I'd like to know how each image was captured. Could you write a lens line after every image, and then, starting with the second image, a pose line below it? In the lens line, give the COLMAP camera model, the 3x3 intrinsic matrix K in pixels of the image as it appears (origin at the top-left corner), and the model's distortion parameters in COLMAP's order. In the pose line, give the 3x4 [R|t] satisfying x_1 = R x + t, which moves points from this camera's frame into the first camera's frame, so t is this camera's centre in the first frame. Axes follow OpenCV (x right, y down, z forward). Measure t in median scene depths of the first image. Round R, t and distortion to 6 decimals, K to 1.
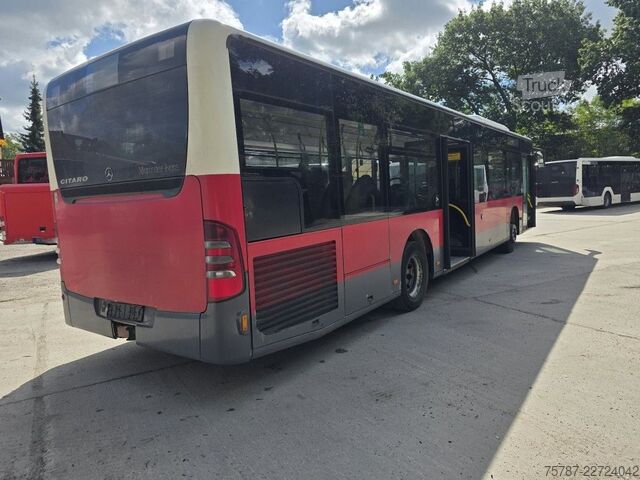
lens RADIAL K [[439.4, 0, 320.1], [0, 439.4, 235.1], [0, 0, 1]] dist [0.026544, -0.007460]
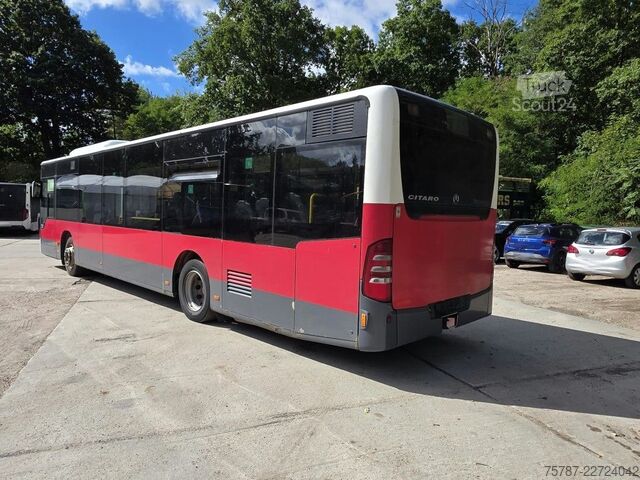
lens RADIAL K [[439.4, 0, 320.1], [0, 439.4, 235.1], [0, 0, 1]] dist [0.026544, -0.007460]
pose [[0.147107, 0.006618, 0.989098, -1.680514], [0.053546, 0.998458, -0.014644, -0.032088], [-0.987670, 0.055117, 0.146526, 1.115079]]
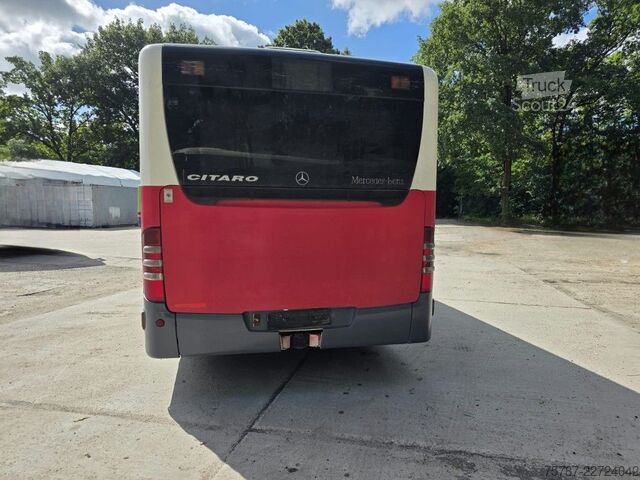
lens RADIAL K [[434.4, 0, 334.0], [0, 434.4, 240.2], [0, 0, 1]] dist [0.037759, 0.000187]
pose [[0.673071, 0.000225, 0.739578, -1.053152], [0.020670, 0.999604, -0.019116, 0.017859], [-0.739289, 0.028154, 0.672799, 0.279603]]
